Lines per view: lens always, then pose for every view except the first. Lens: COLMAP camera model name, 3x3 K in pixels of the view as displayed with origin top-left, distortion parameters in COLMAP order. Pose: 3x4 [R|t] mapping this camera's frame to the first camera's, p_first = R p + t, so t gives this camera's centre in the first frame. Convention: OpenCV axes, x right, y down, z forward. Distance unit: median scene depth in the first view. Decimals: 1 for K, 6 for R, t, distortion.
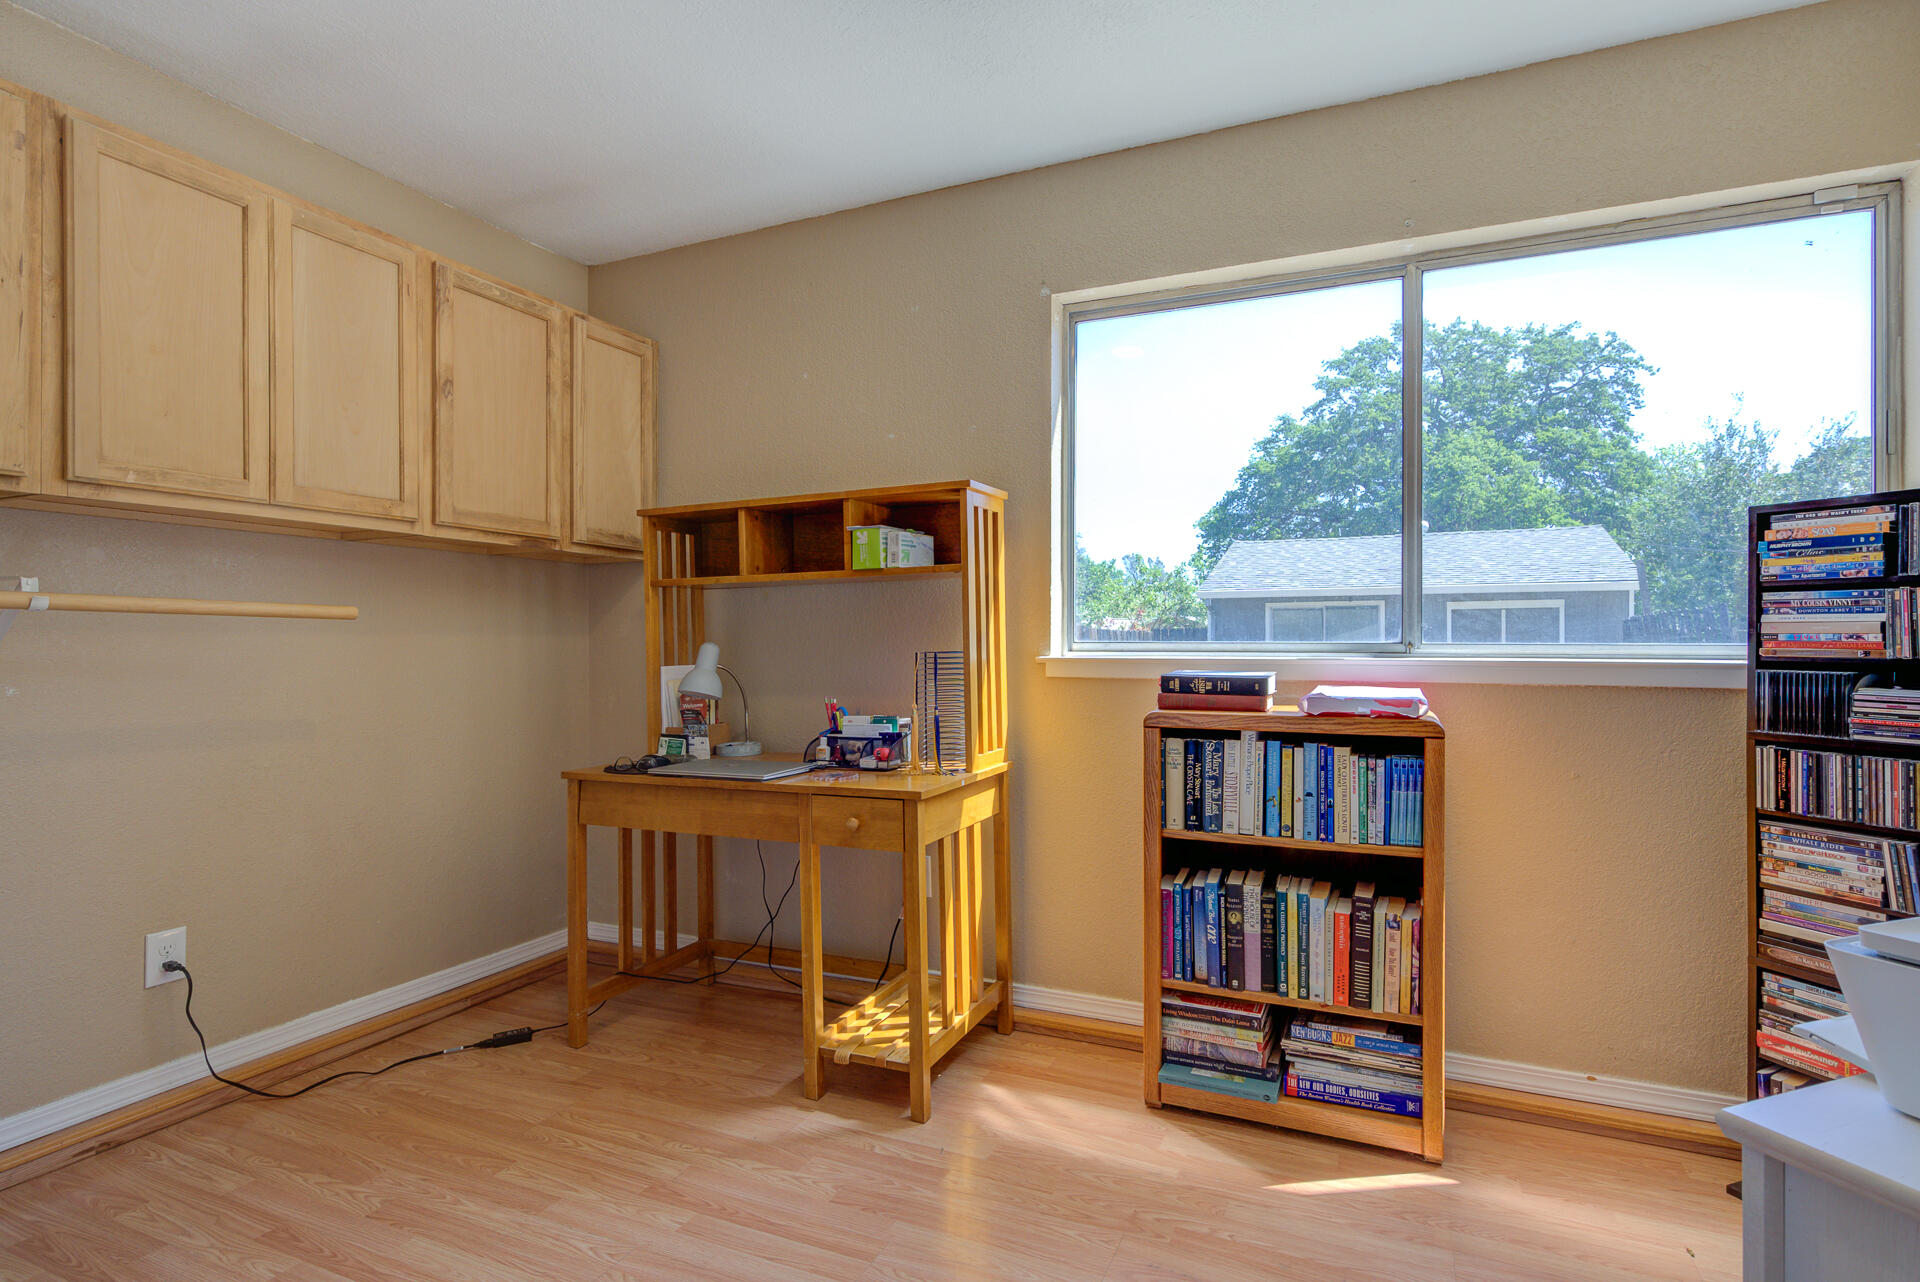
lens RADIAL K [[968.0, 0, 861.3], [0, 968.0, 648.0], [0, 0, 1]] dist [-0.001457, -0.001494]
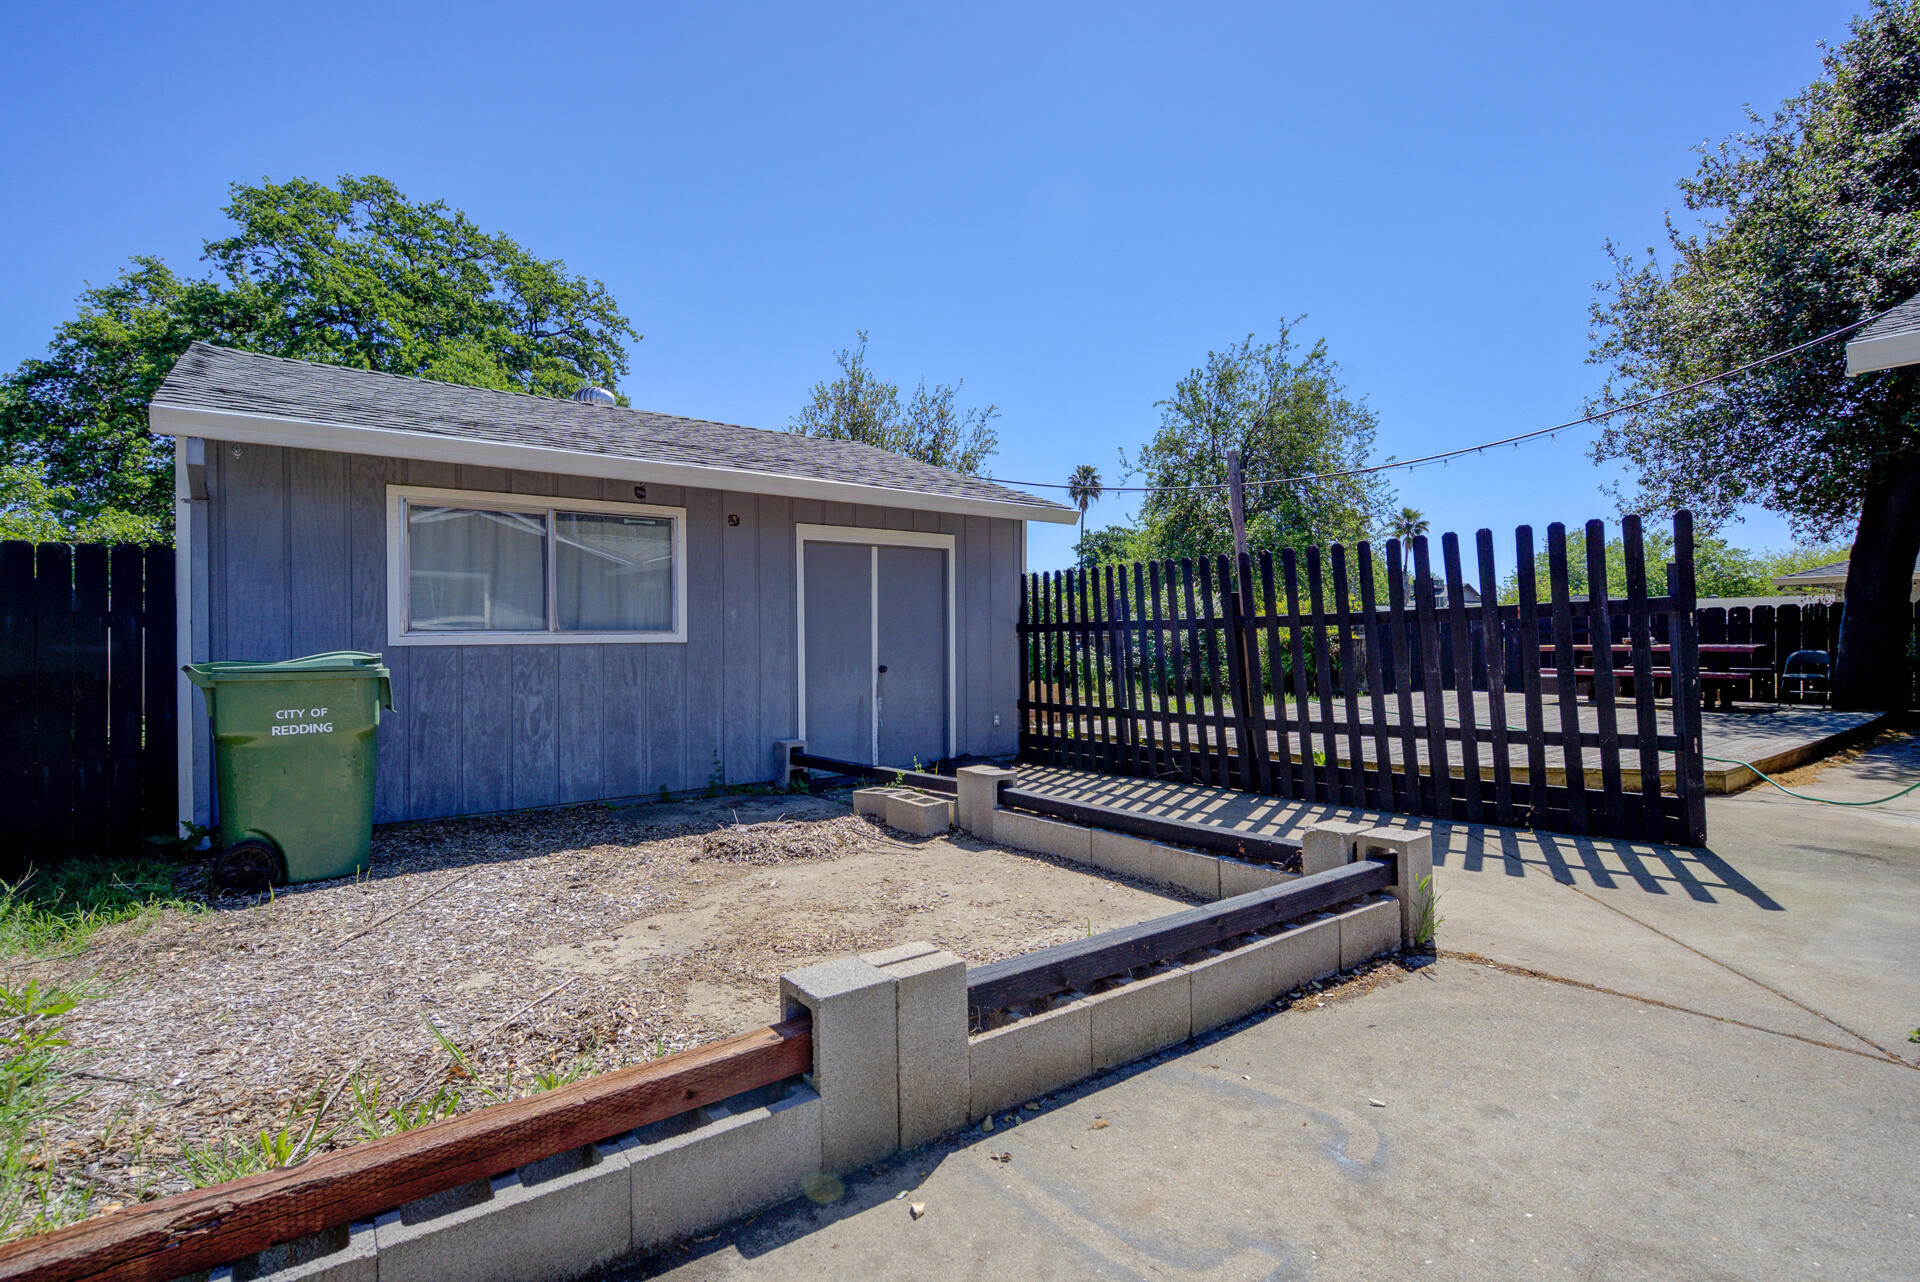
lens RADIAL K [[943.1, 0, 968.5], [0, 943.1, 635.9], [0, 0, 1]] dist [0.001499, 0.000550]
pose [[0.382357, -0.002495, 0.924011, 0.158079], [0.007294, 0.999973, -0.000318, 0.007565], [-0.923986, 0.006862, 0.382365, 0.576531]]
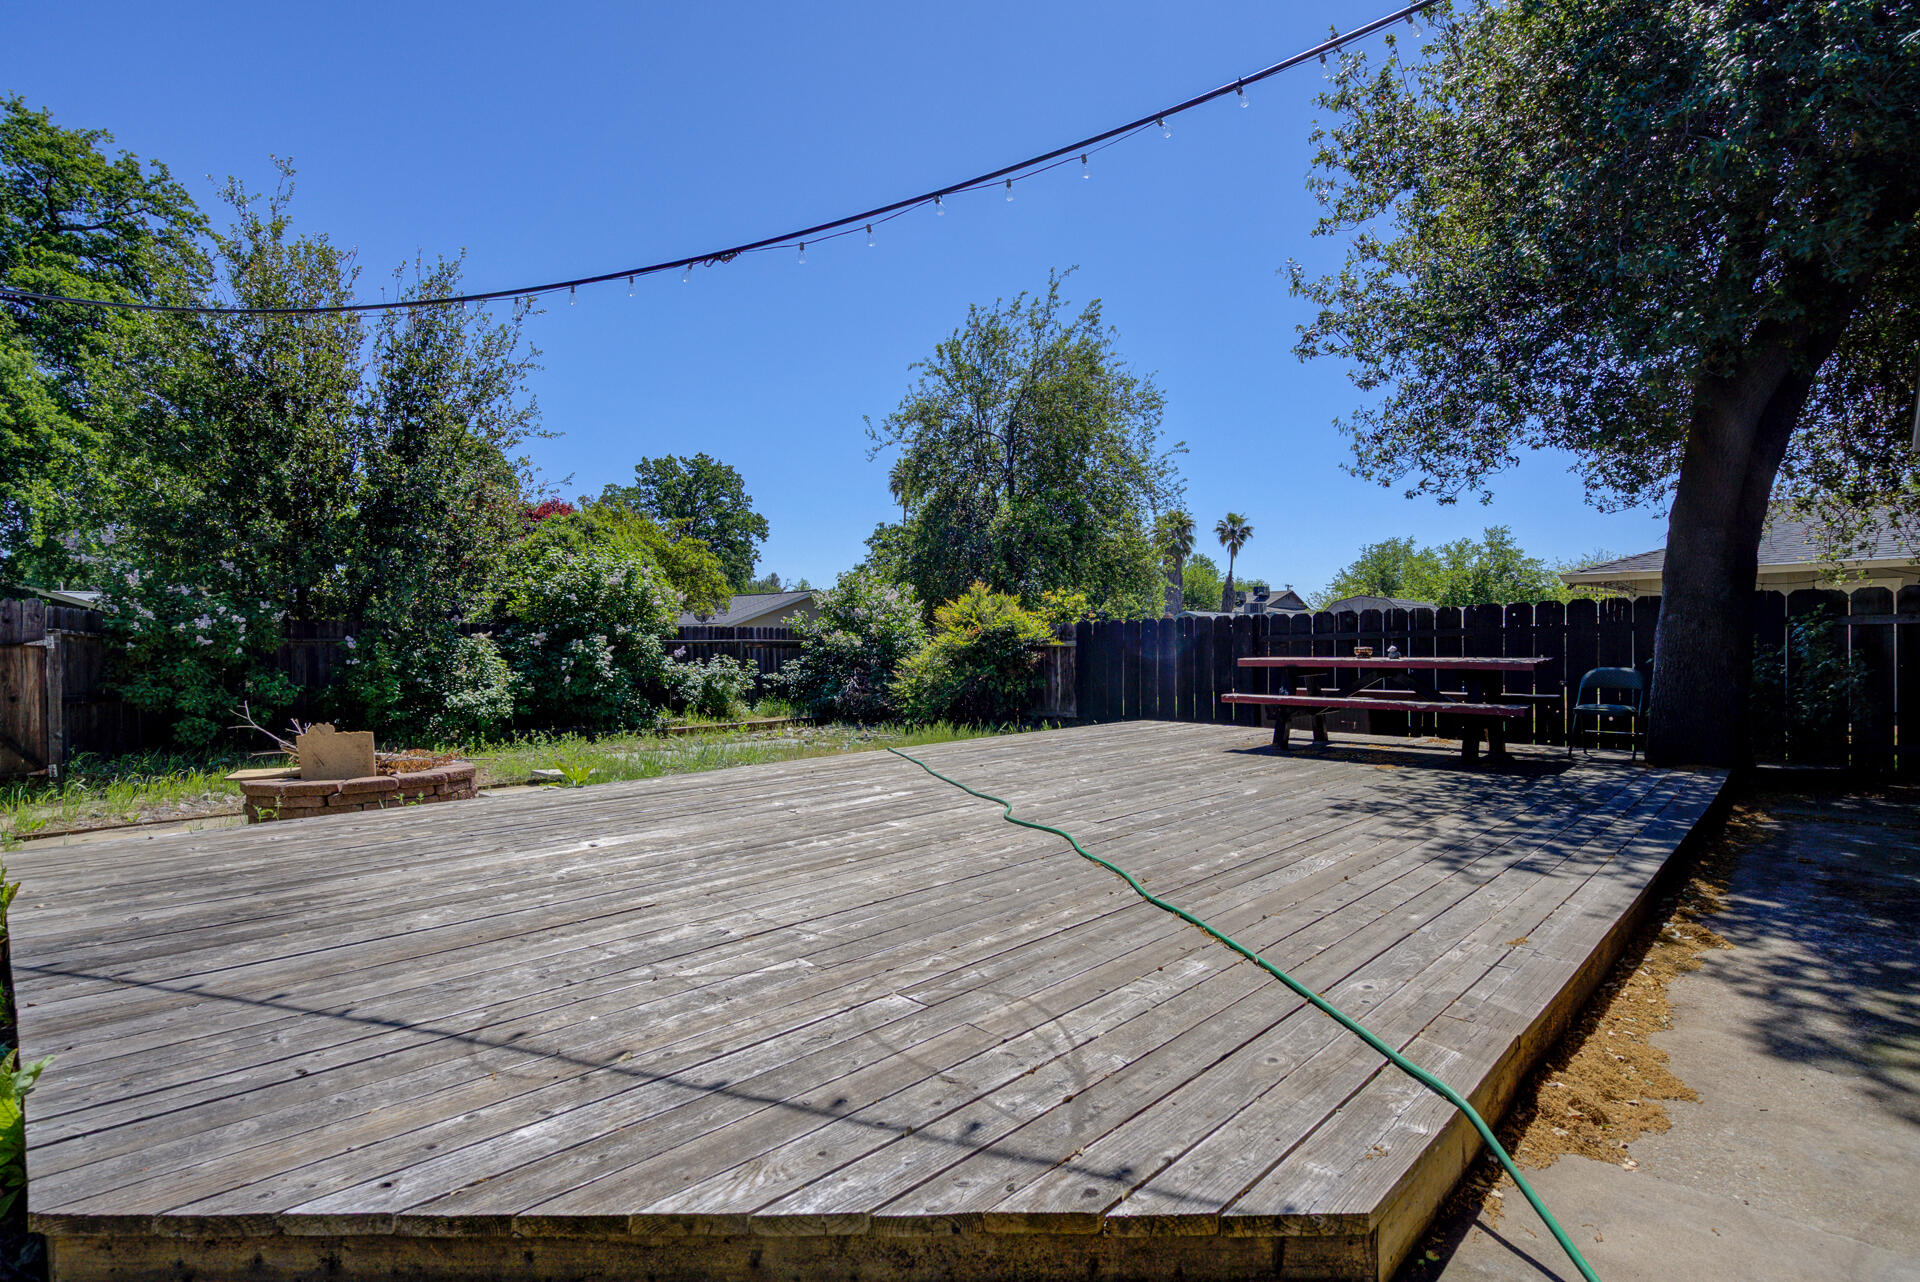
lens RADIAL K [[930.5, 0, 997.0], [0, 930.5, 639.0], [0, 0, 1]] dist [-0.000589, -0.000625]
pose [[0.232384, 0.002035, 0.972622, 0.471278], [0.002268, 0.999994, -0.002634, 0.009041], [-0.972622, 0.002818, 0.232378, 0.473660]]
